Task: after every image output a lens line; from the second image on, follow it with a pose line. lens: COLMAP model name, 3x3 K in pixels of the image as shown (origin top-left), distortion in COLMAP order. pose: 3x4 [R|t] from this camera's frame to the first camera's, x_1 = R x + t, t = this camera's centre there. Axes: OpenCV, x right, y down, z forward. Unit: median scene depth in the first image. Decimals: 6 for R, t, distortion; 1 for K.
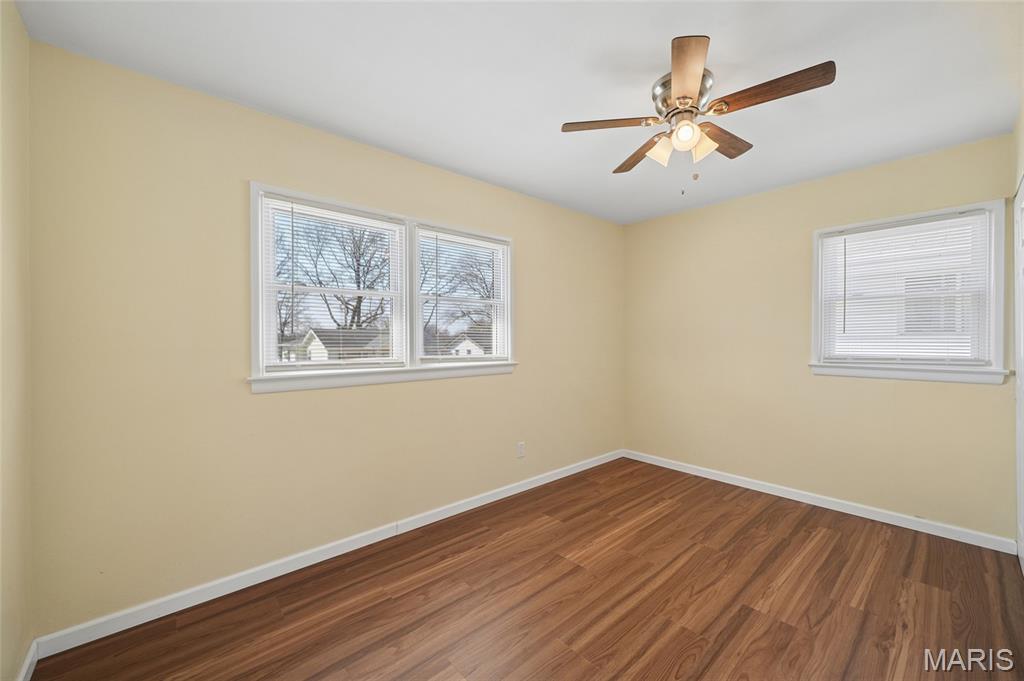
lens RADIAL K [[400.2, 0, 512.0], [0, 400.2, 340.5], [0, 0, 1]] dist [0.001955, 0.000119]
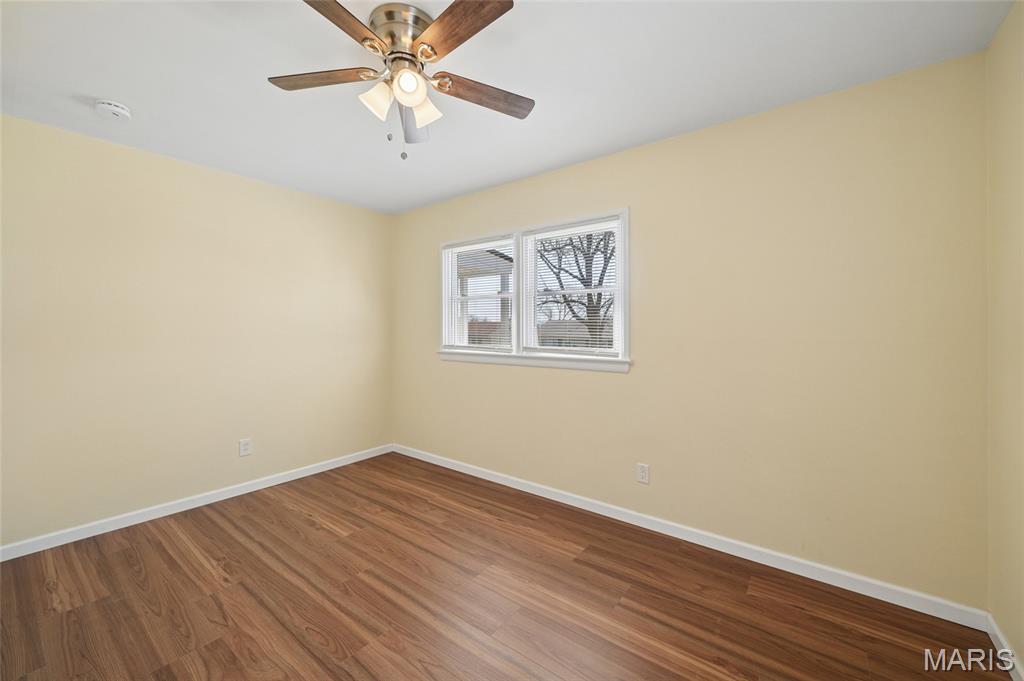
lens RADIAL K [[390.8, 0, 511.7], [0, 390.8, 331.3], [0, 0, 1]] dist [-0.001174, -0.000172]
pose [[0.205183, 0.006108, -0.978705, 1.057221], [-0.009605, 0.999945, 0.004227, -0.006614], [0.978676, 0.008533, 0.205230, 0.876805]]
